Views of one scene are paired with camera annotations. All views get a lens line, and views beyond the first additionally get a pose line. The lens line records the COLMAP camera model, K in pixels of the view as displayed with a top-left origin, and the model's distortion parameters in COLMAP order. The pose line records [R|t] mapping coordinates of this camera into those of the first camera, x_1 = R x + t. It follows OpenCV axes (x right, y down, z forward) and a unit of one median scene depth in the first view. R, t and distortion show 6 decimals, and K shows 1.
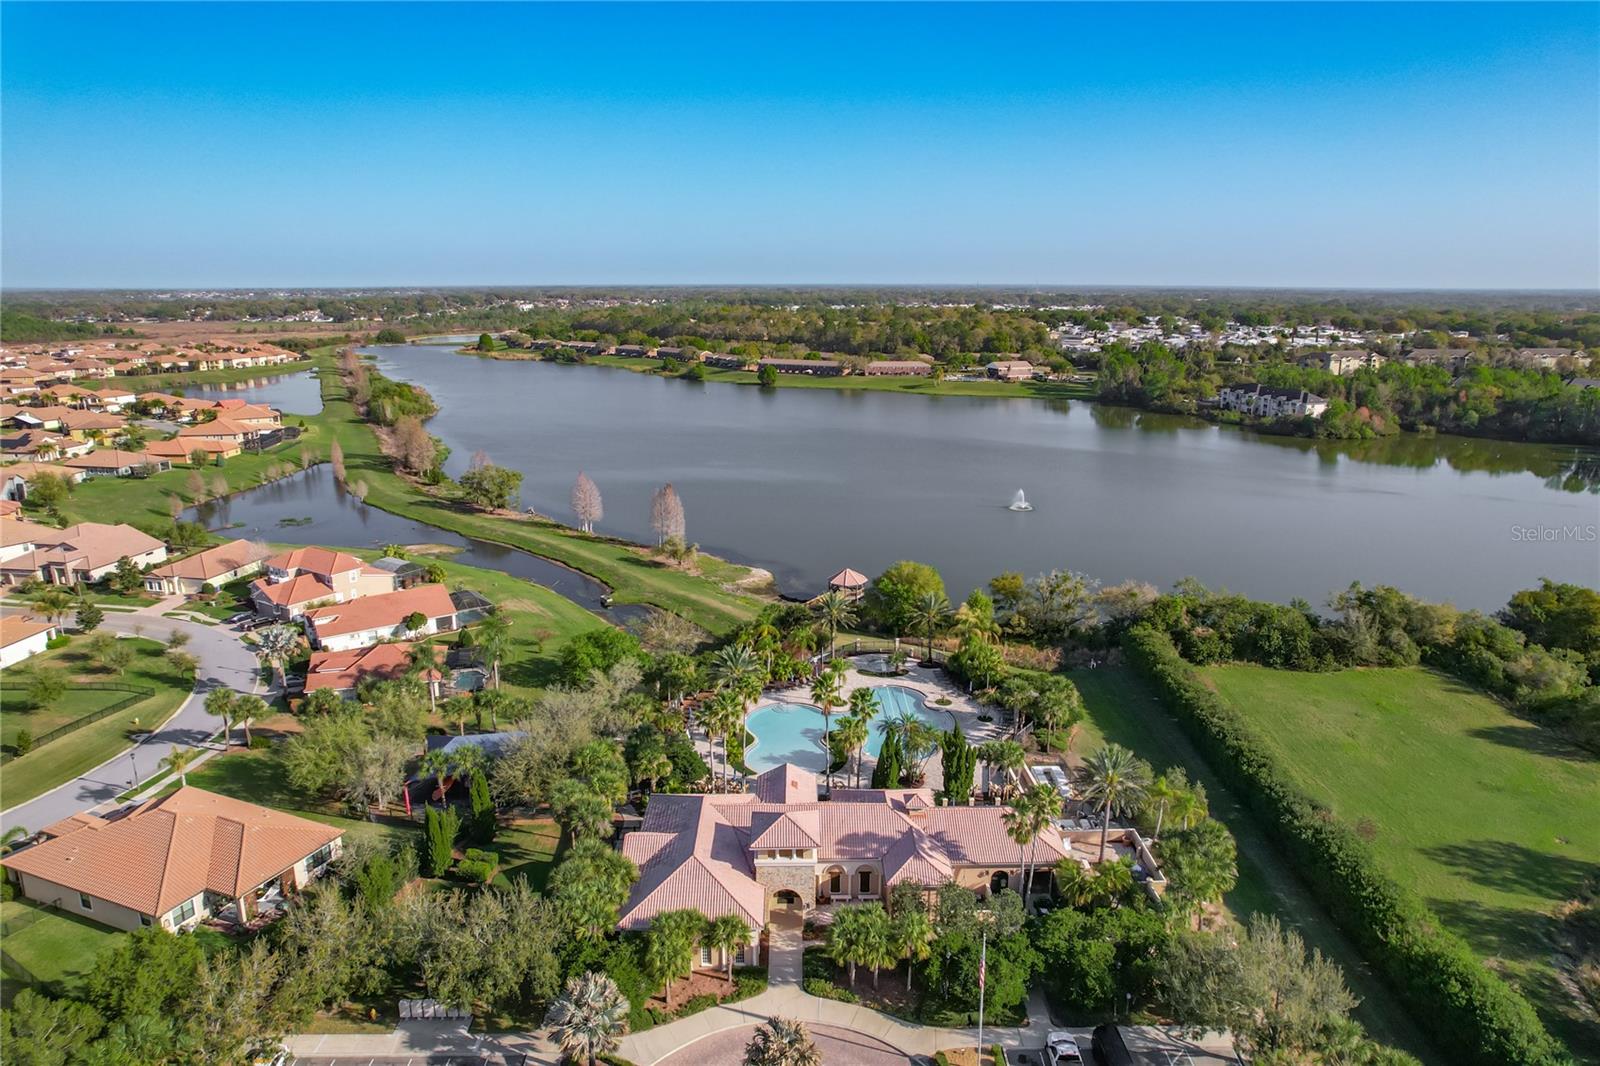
lens RADIAL K [[1019.0, 0, 811.1], [0, 1019.0, 532.8], [0, 0, 1]] dist [-0.079379, 0.073168]
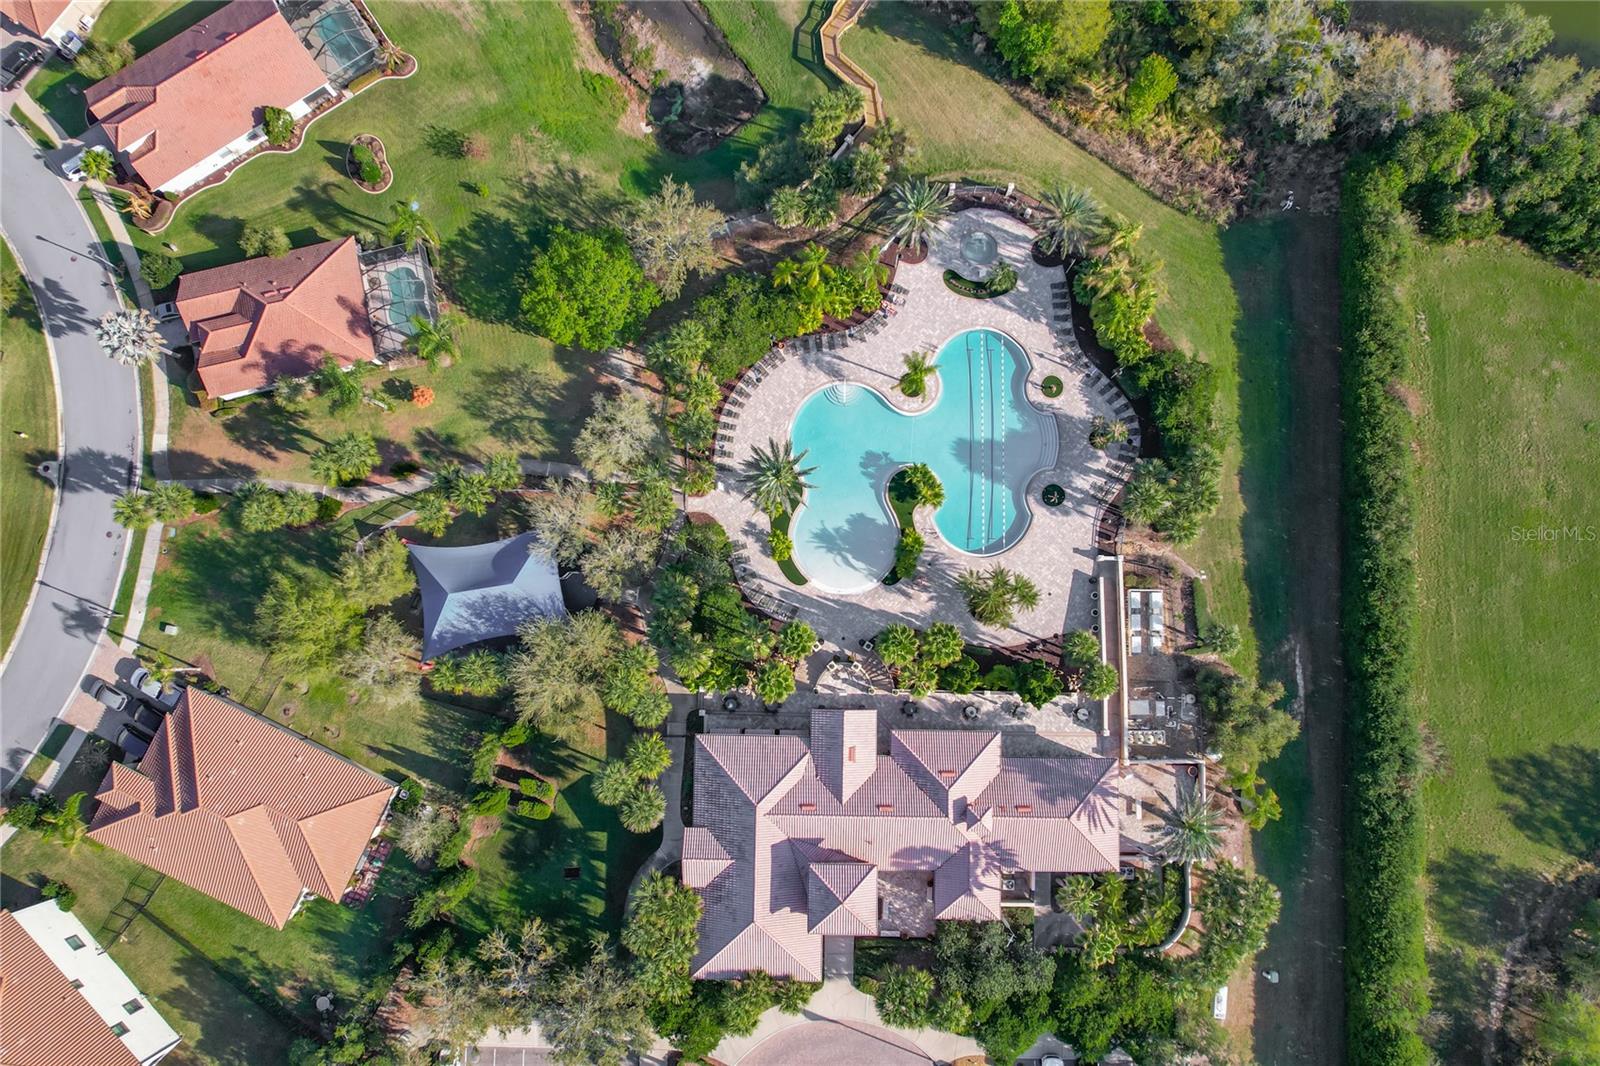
lens RADIAL K [[1019.0, 0, 811.1], [0, 1019.0, 532.8], [0, 0, 1]] dist [-0.079379, 0.073168]
pose [[0.999480, 0.030776, -0.009621, -0.035167], [-0.001572, 0.344536, 0.938772, -0.470613], [0.032207, -0.938268, 0.344405, 0.599355]]
